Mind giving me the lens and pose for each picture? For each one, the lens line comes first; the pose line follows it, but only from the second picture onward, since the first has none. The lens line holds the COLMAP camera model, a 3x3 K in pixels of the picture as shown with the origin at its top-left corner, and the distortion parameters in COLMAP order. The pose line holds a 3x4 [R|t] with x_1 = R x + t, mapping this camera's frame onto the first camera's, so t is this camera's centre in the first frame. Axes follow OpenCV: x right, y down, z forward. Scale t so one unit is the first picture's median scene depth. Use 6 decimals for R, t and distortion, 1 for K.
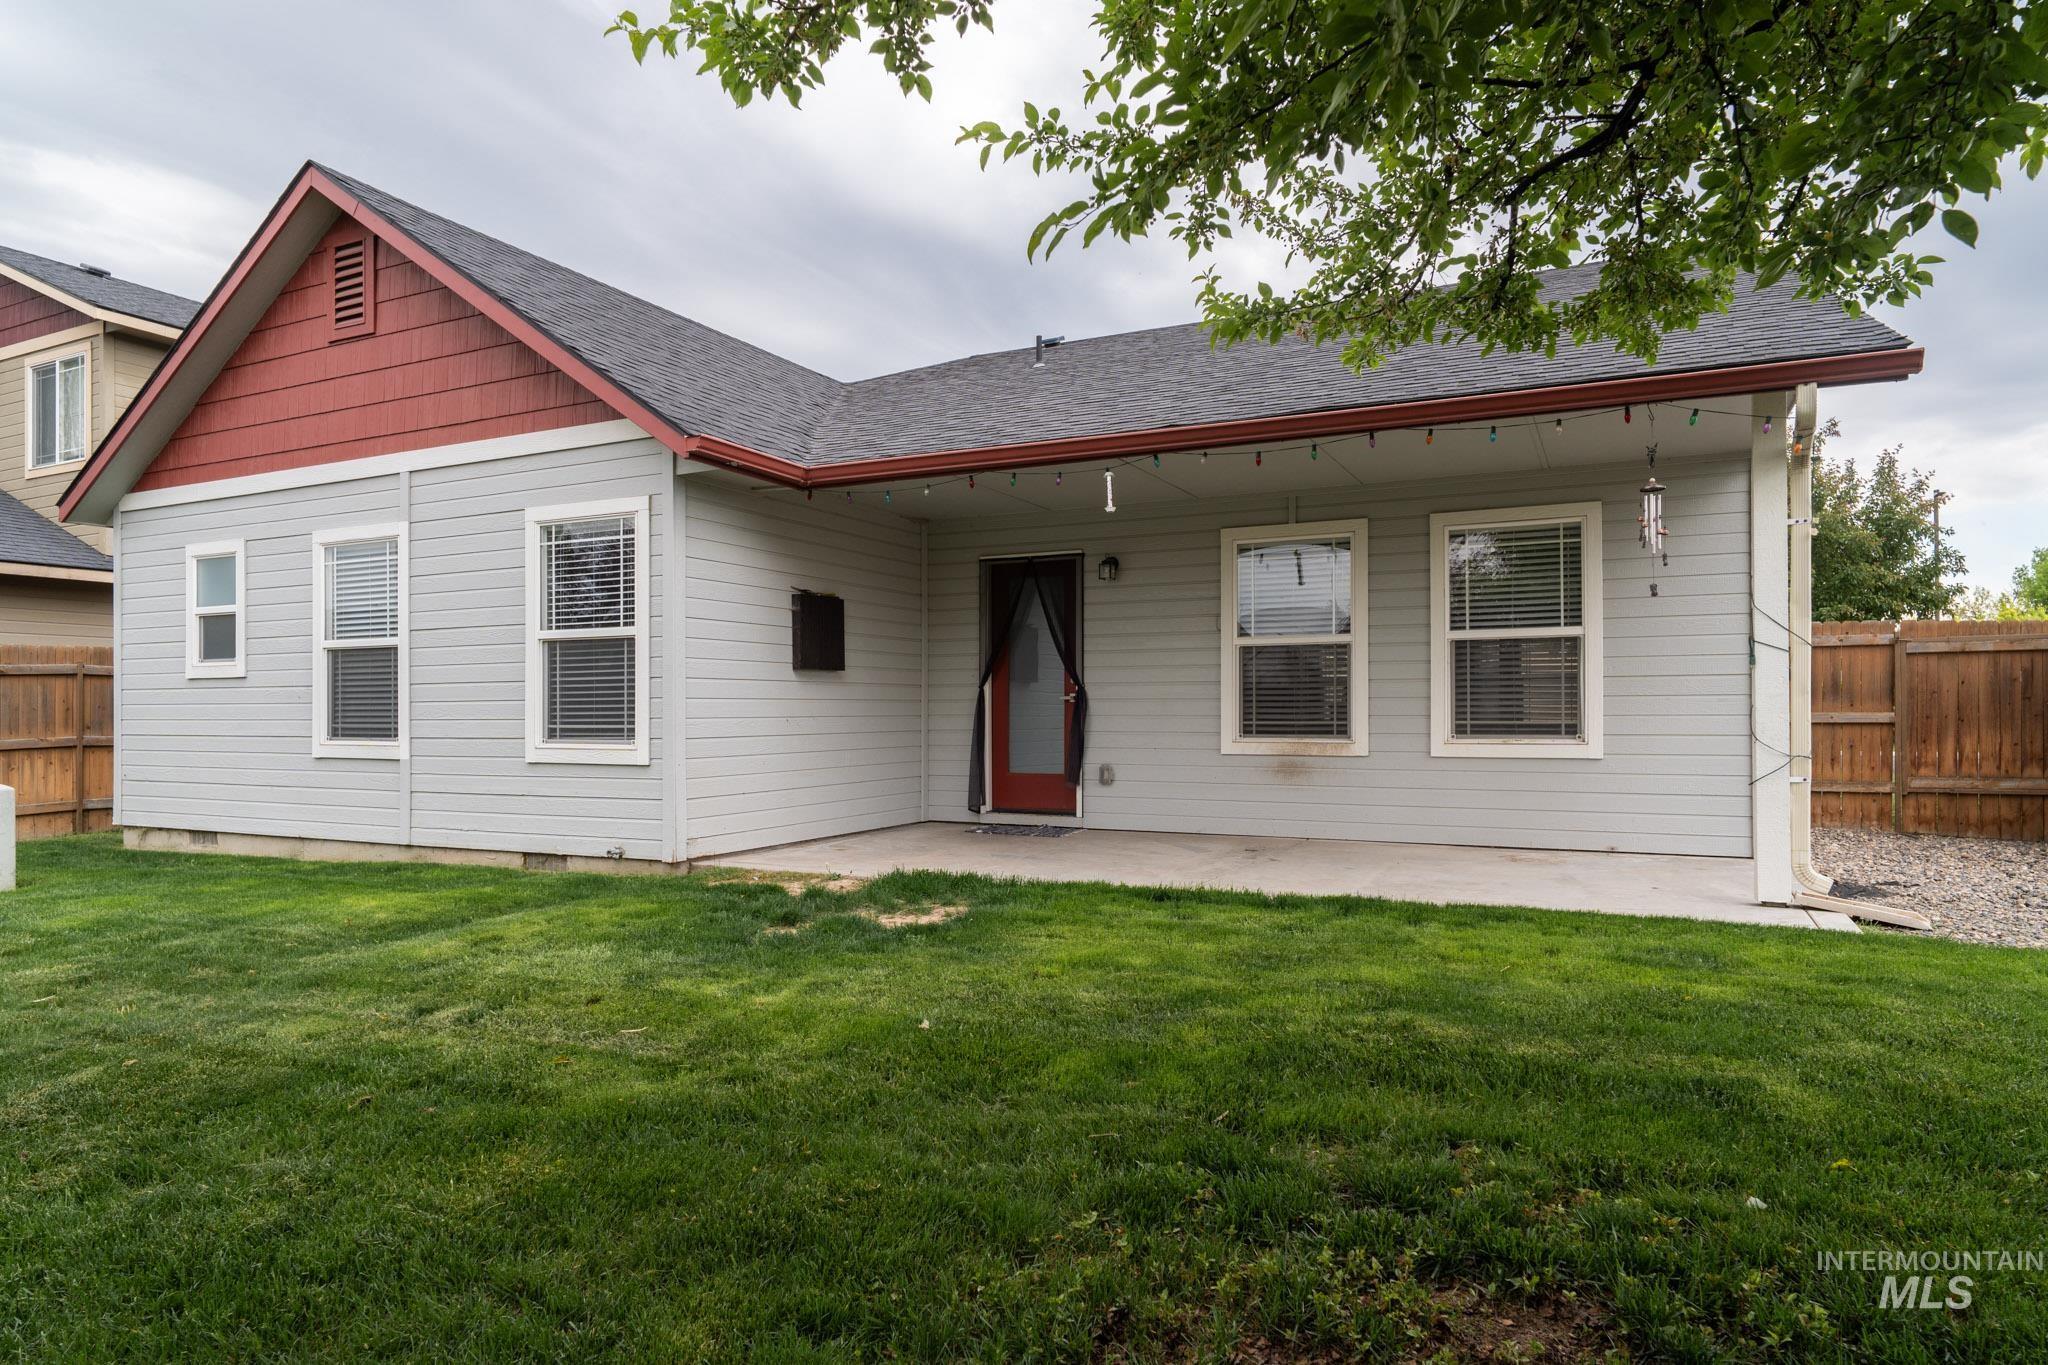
lens RADIAL K [[1234.5, 0, 1024.0], [0, 1234.5, 682.5], [0, 0, 1]] dist [-0.002428, 0.001940]
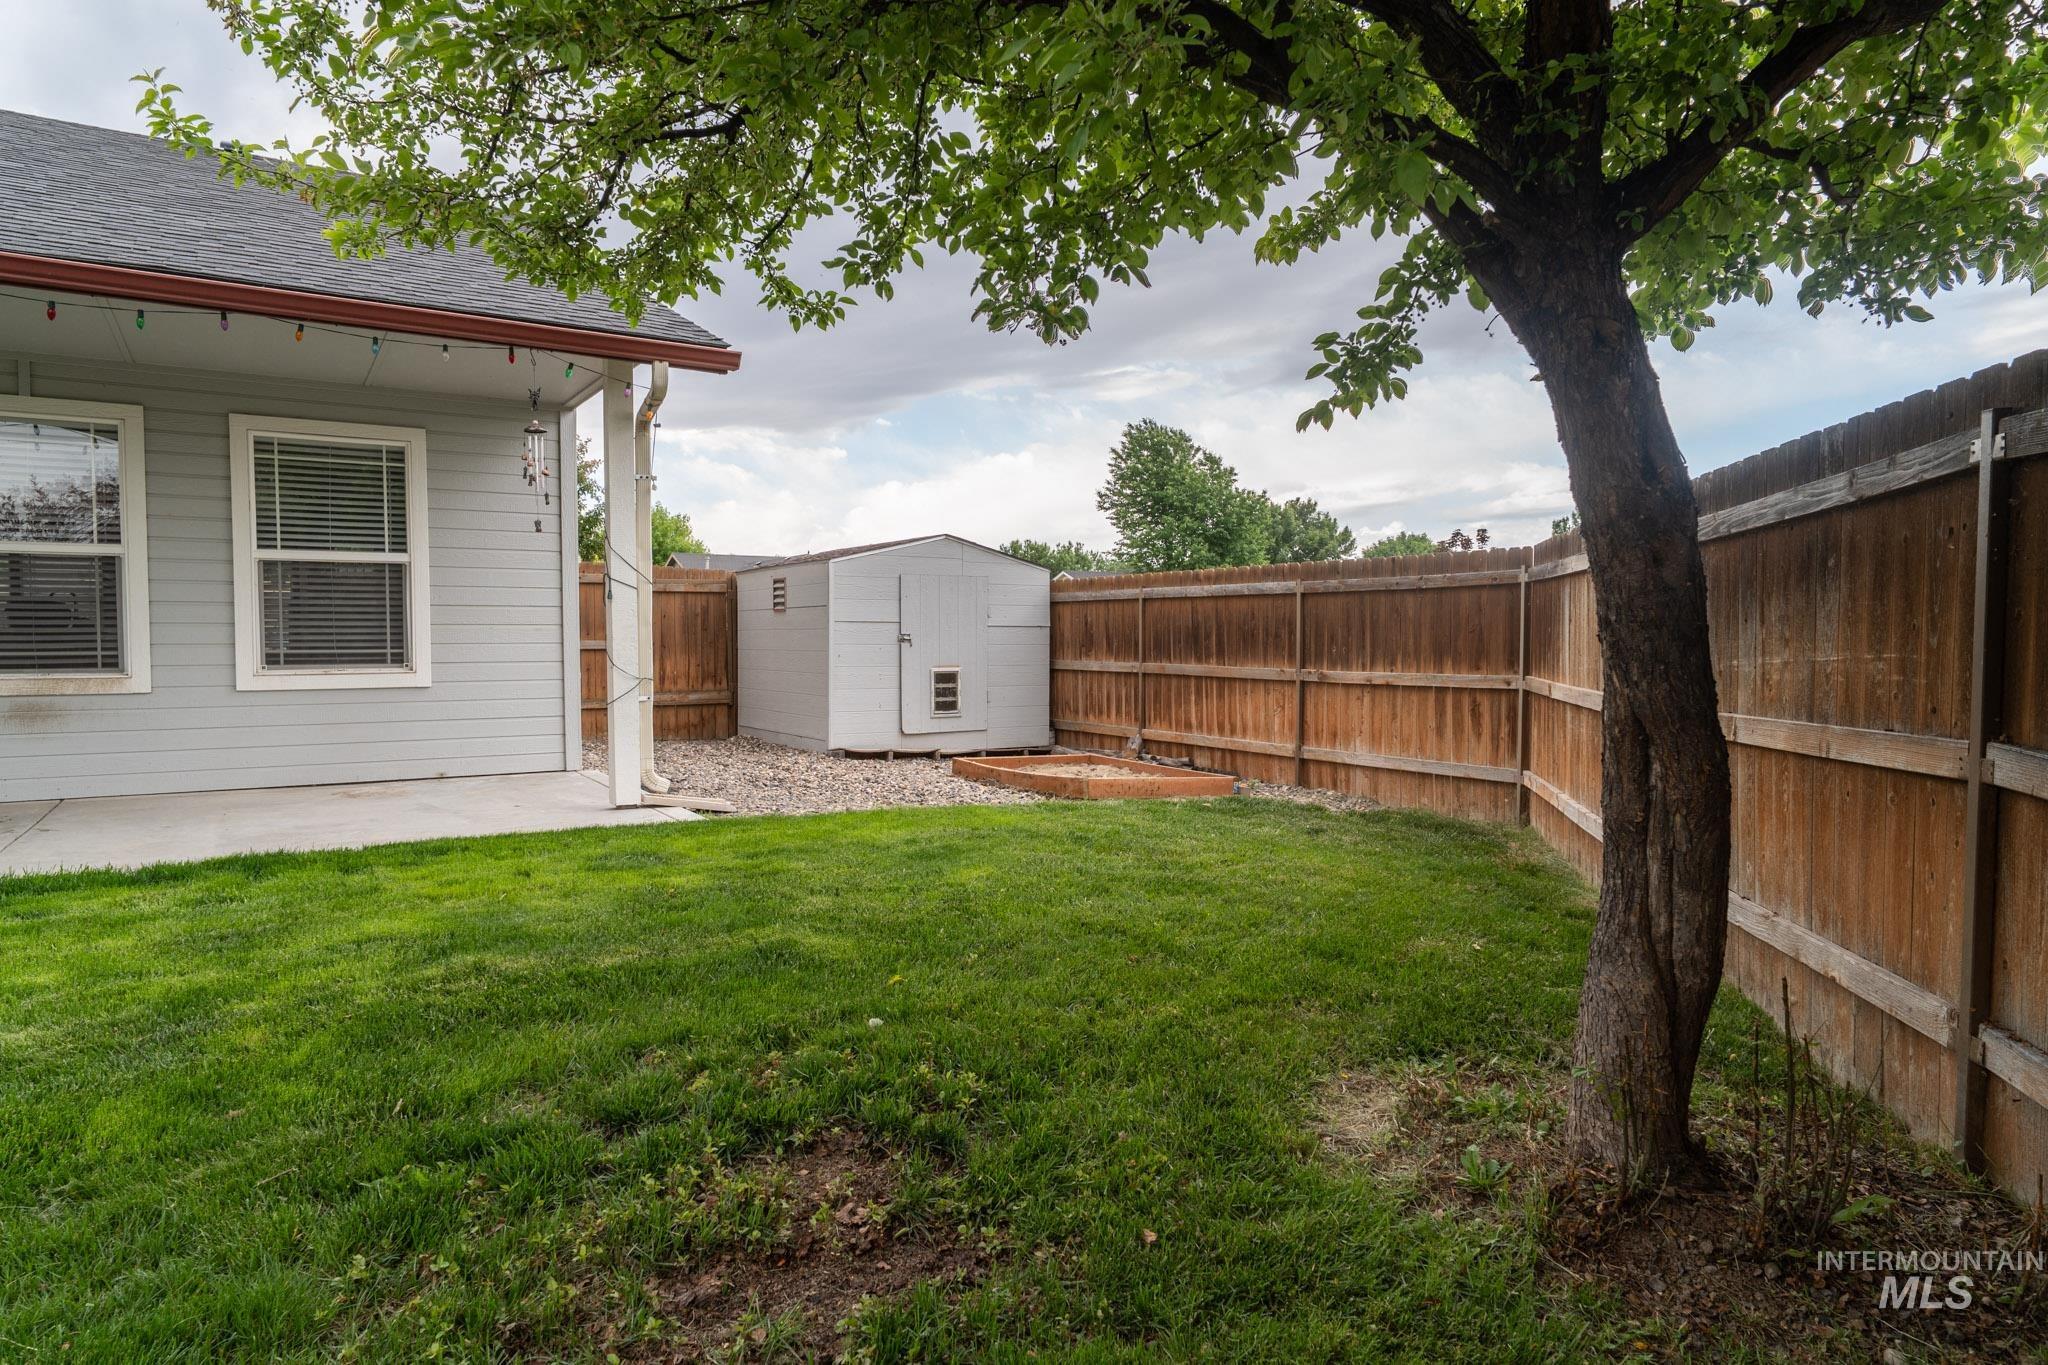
lens RADIAL K [[1202.8, 0, 1056.6], [0, 1202.8, 655.1], [0, 0, 1]] dist [-0.002706, 0.000585]
pose [[0.501681, -0.010382, 0.864990, -0.188470], [-0.022099, 0.999448, 0.024813, 0.000659], [-0.864770, -0.031563, 0.501175, 0.102066]]
